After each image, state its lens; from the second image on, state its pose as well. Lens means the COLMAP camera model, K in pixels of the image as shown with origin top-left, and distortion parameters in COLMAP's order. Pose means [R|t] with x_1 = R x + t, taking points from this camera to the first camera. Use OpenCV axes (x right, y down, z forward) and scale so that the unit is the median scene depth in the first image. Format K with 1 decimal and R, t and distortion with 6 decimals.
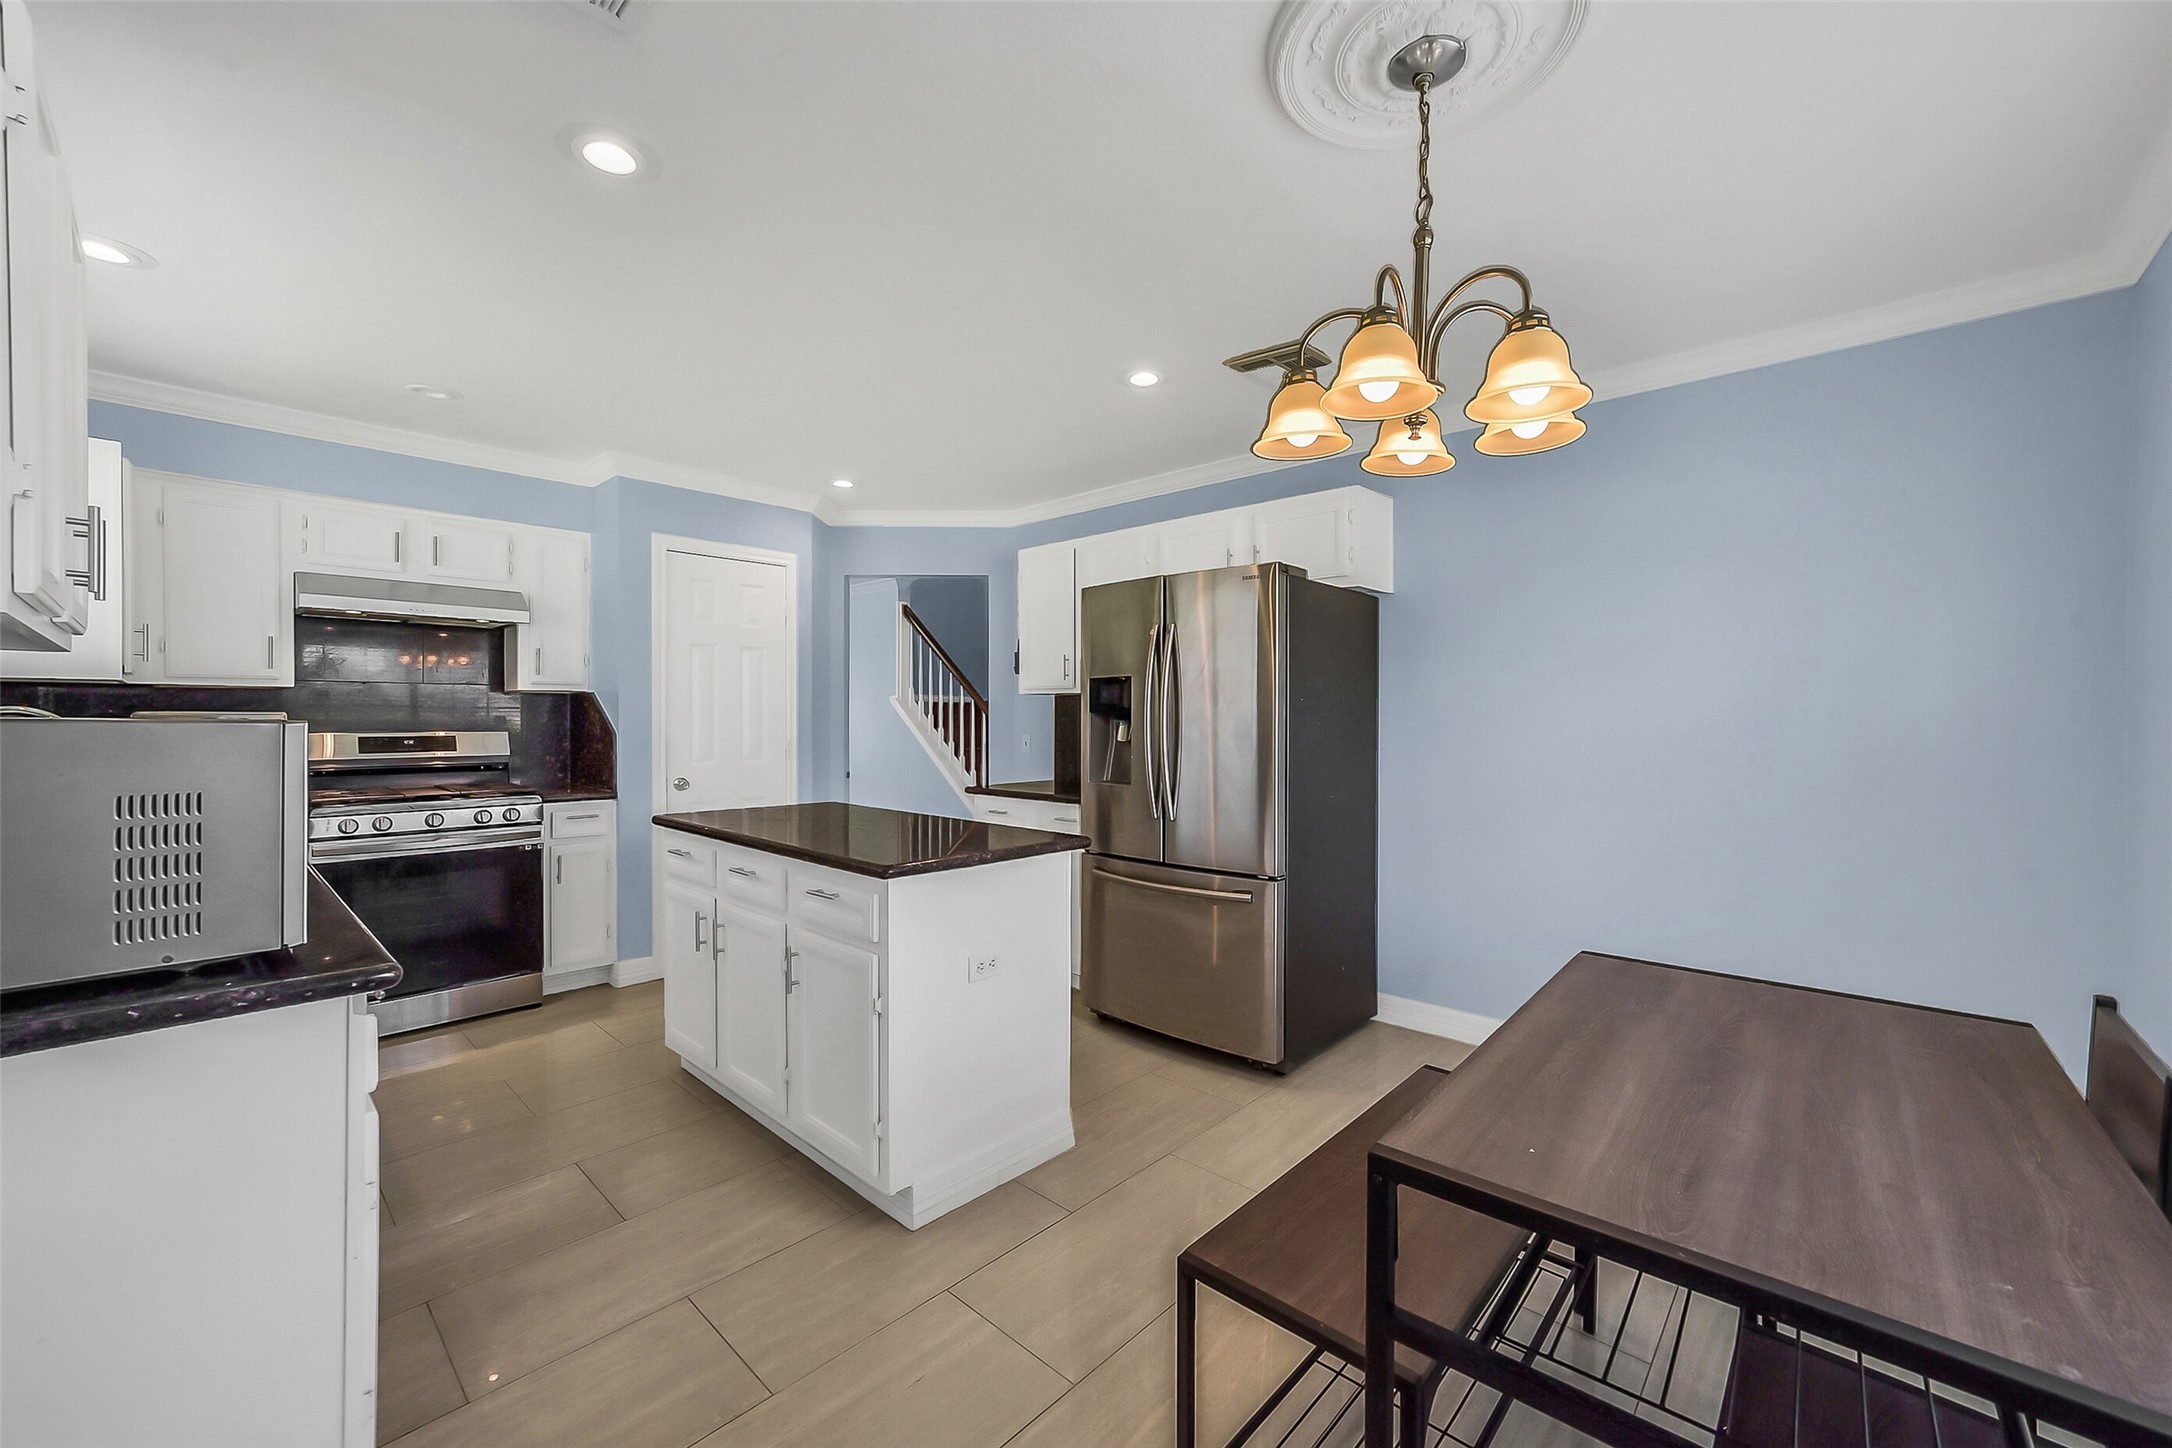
lens RADIAL K [[844.5, 0, 1090.2], [0, 844.5, 720.2], [0, 0, 1]] dist [-0.013756, 0.001353]
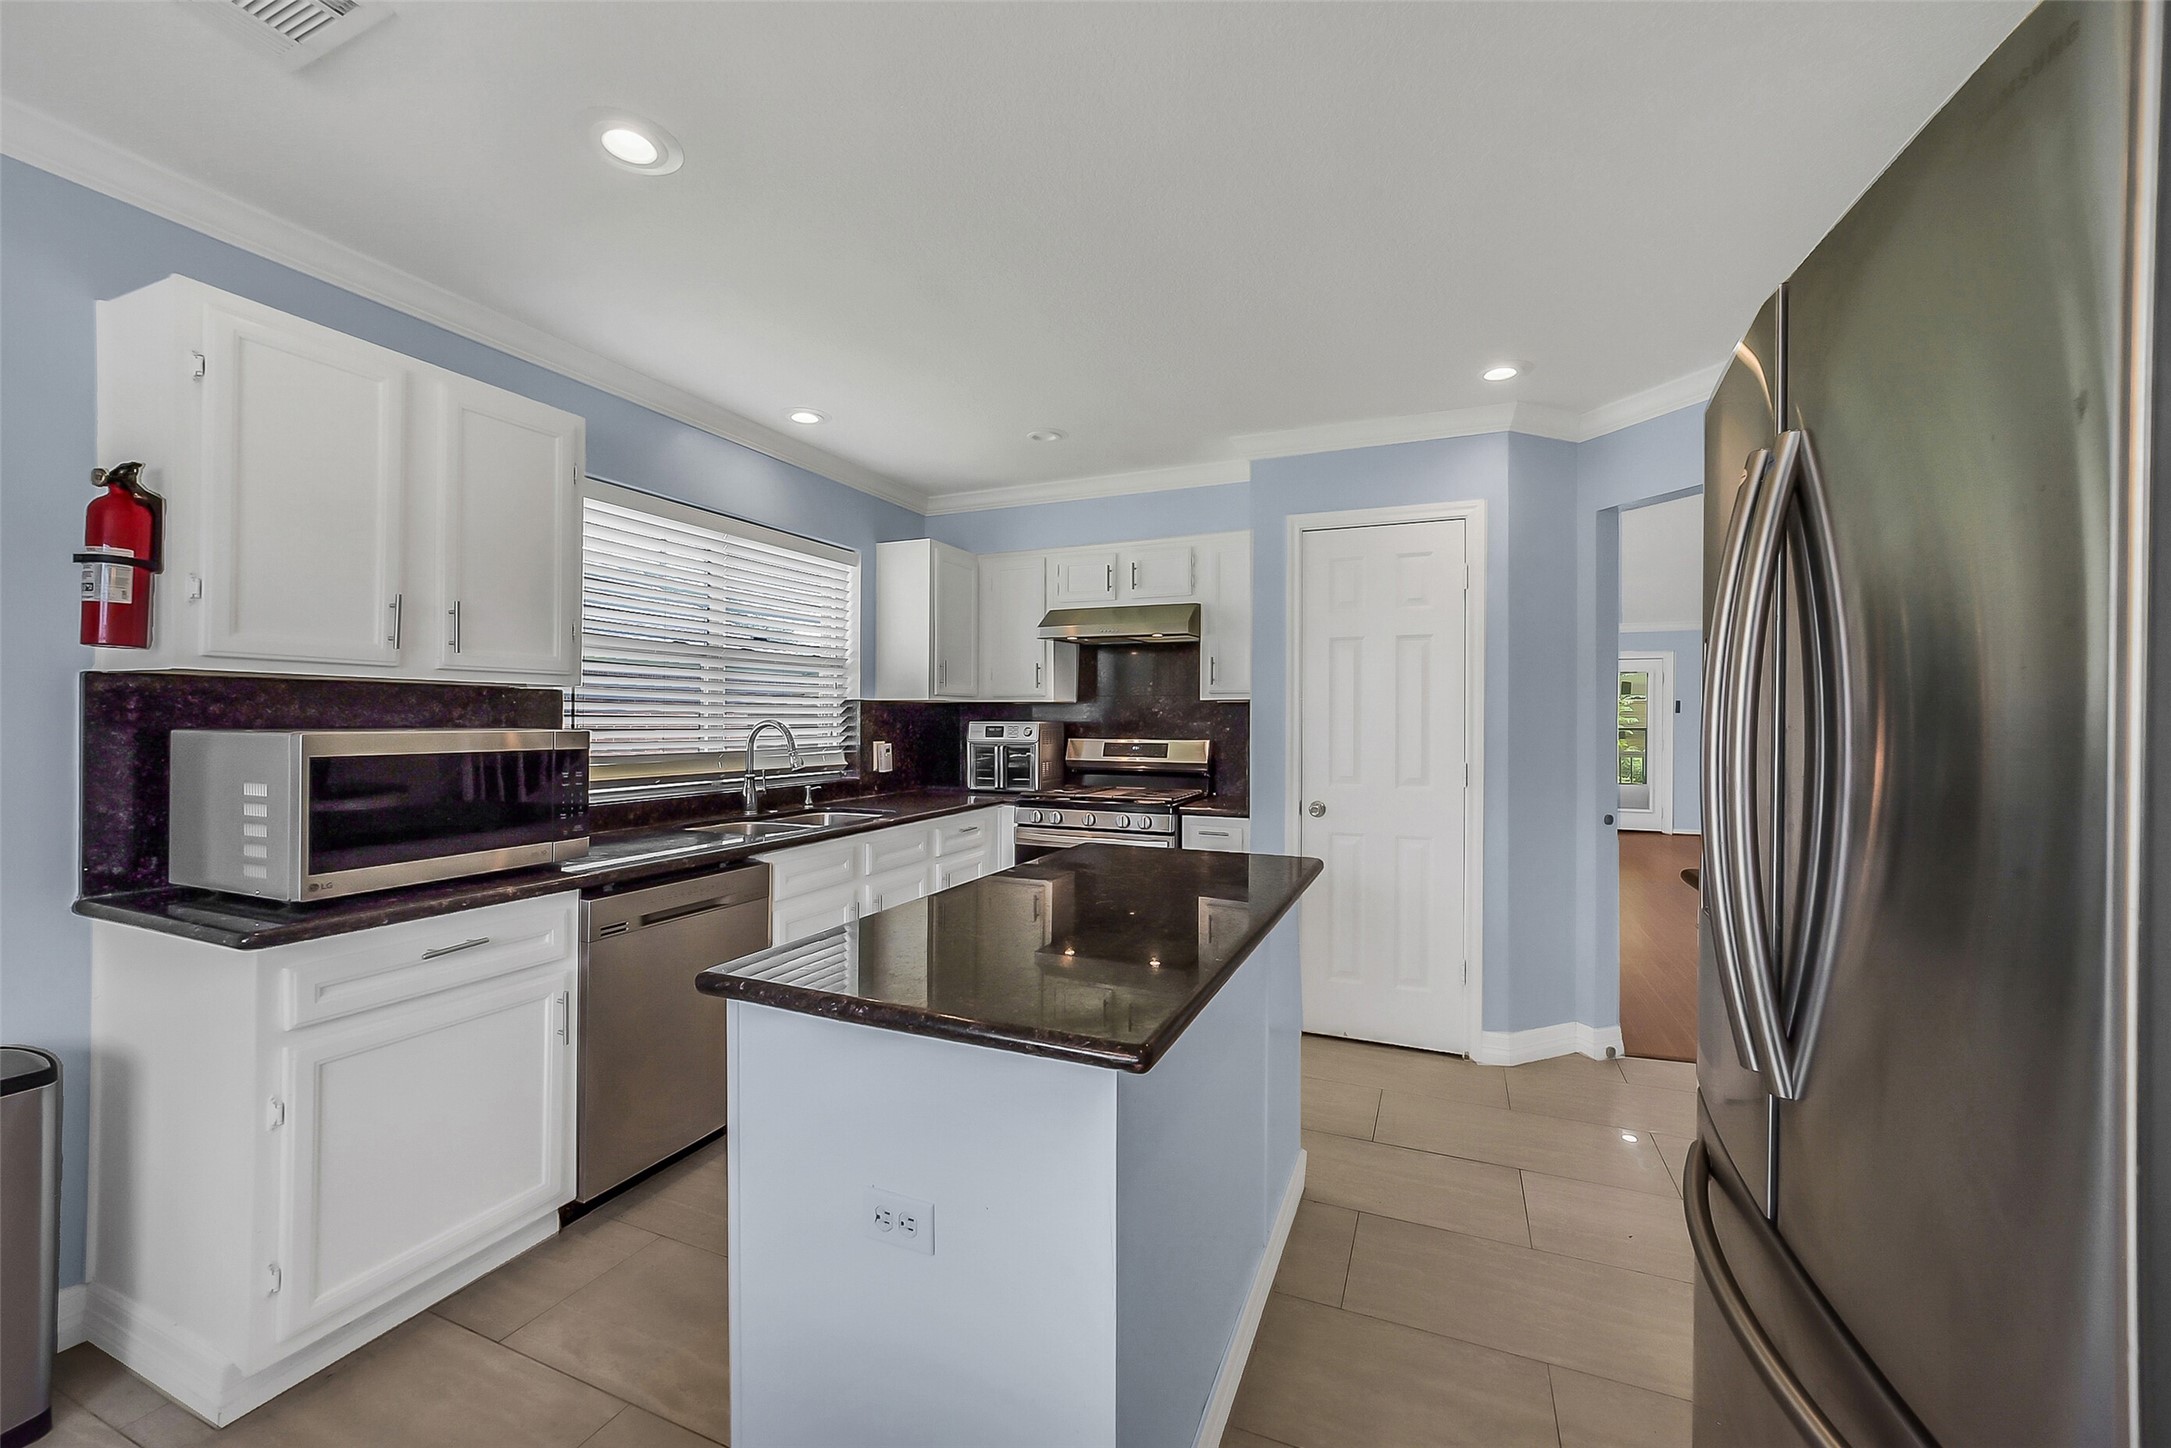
lens RADIAL K [[844.2, 0, 1105.3], [0, 844.2, 713.3], [0, 0, 1]] dist [-0.013756, 0.001353]
pose [[0.346891, -0.009170, -0.937861, 0.251224], [-0.007708, 0.999891, -0.012628, -0.007049], [0.937874, 0.011610, 0.346783, 0.588913]]
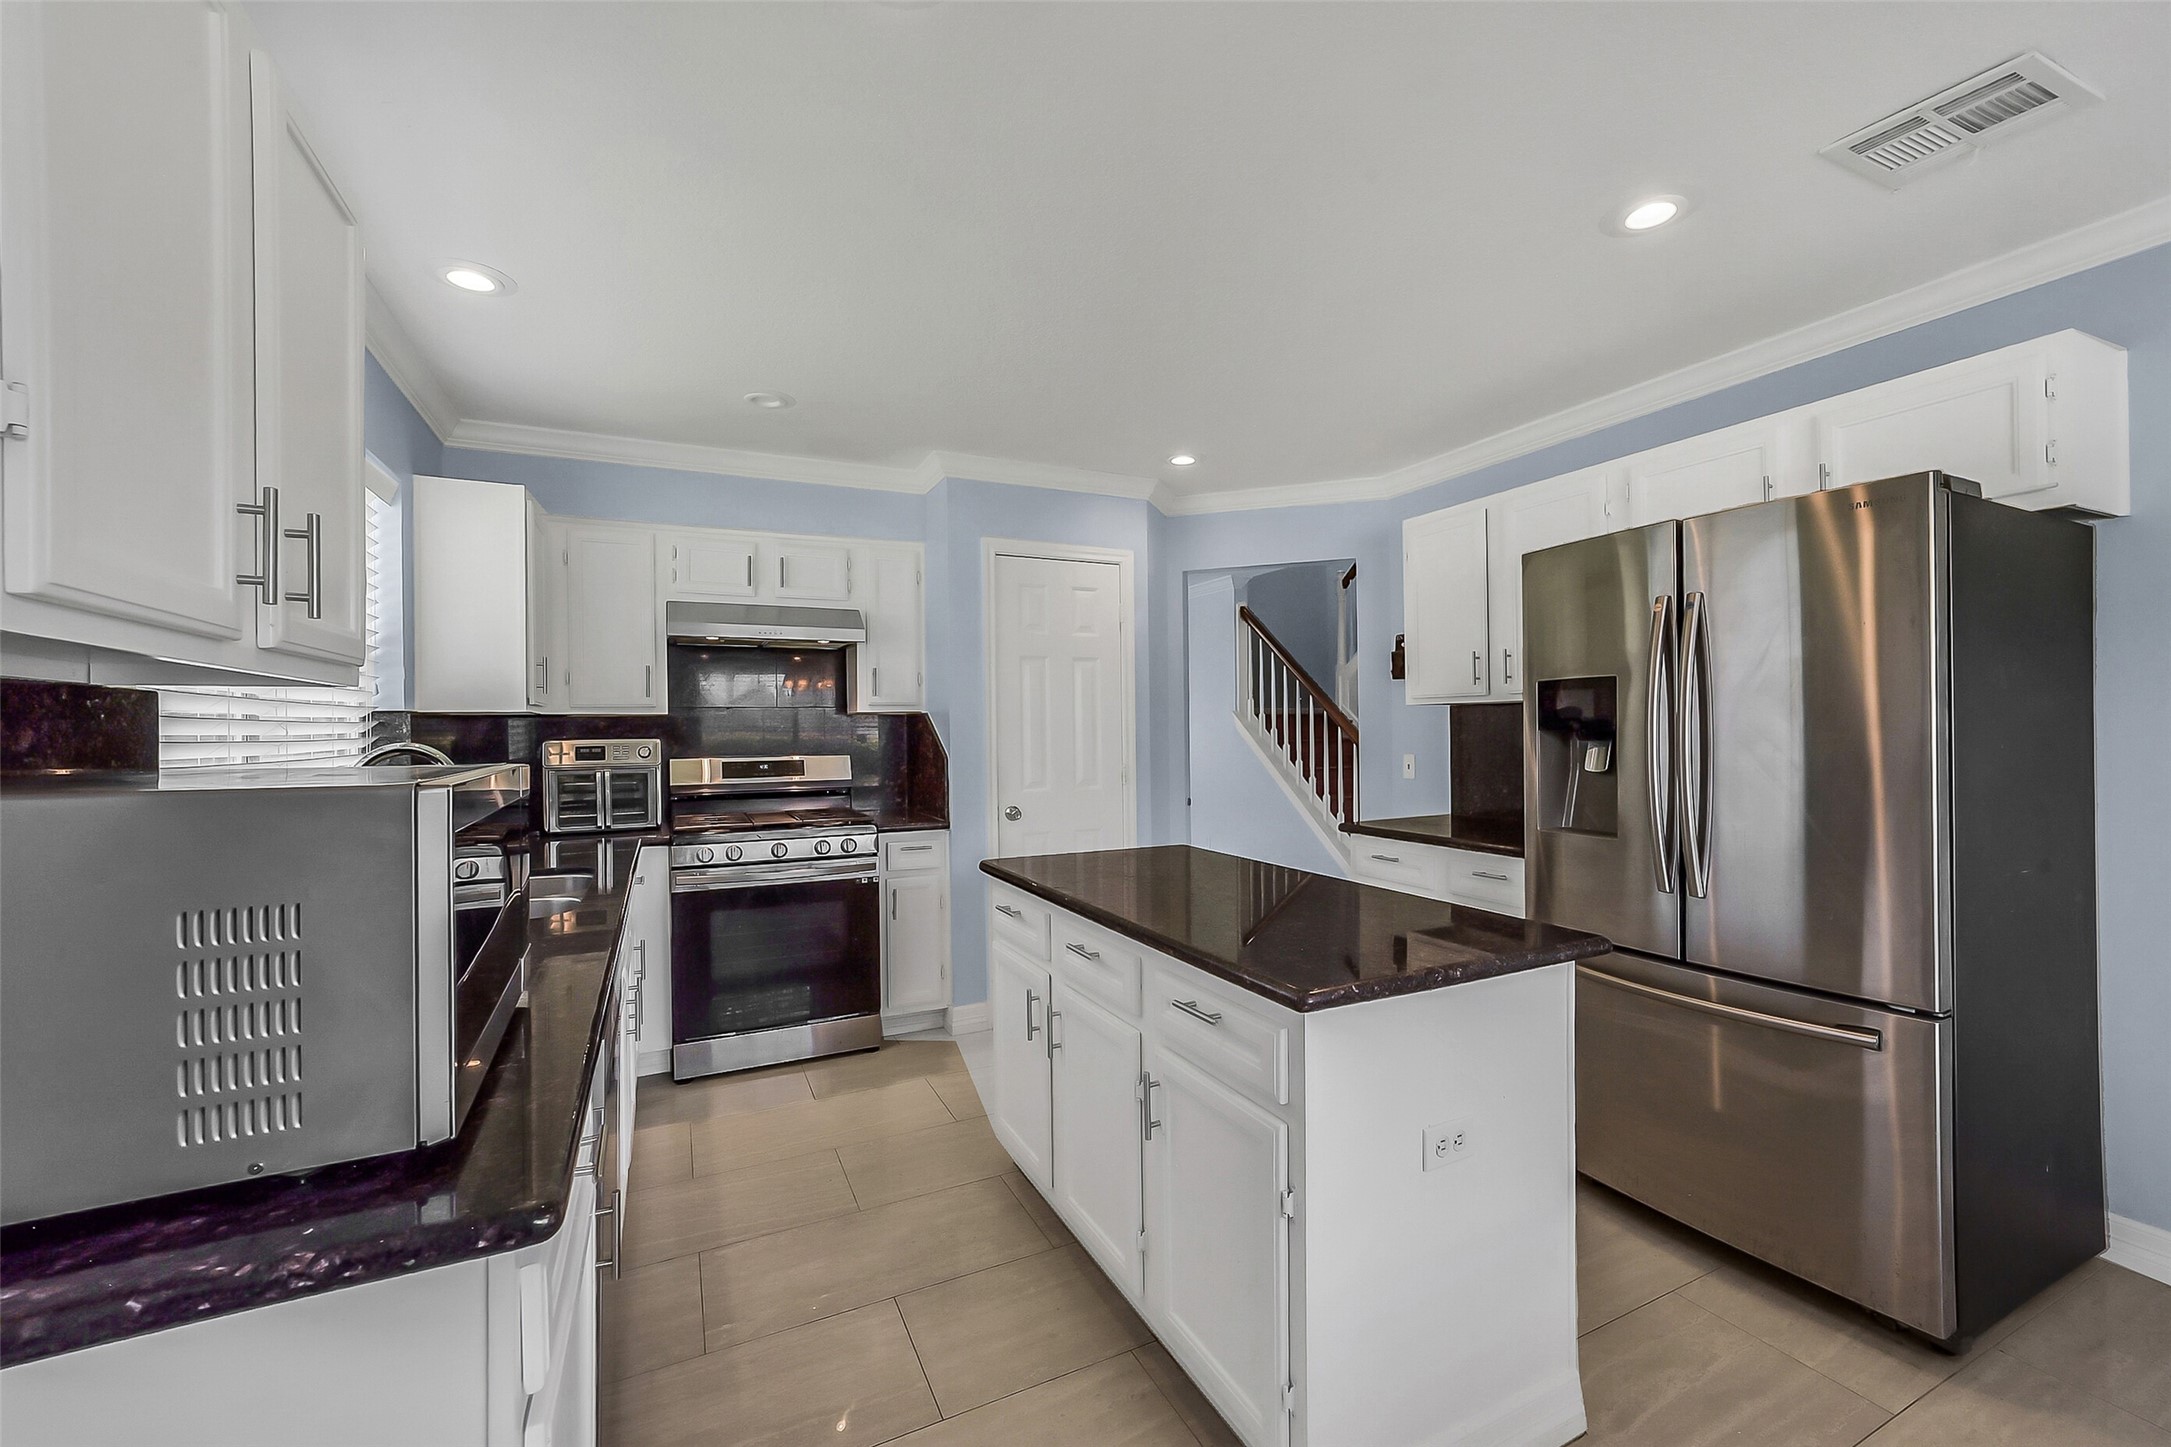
lens RADIAL K [[844.2, 0, 1078.2], [0, 844.2, 724.1], [0, 0, 1]] dist [-0.013756, 0.001353]
pose [[0.928164, -0.013611, -0.371921, -0.096520], [0.011119, 0.999899, -0.008844, -0.012190], [0.372004, 0.004074, 0.928222, 0.214446]]
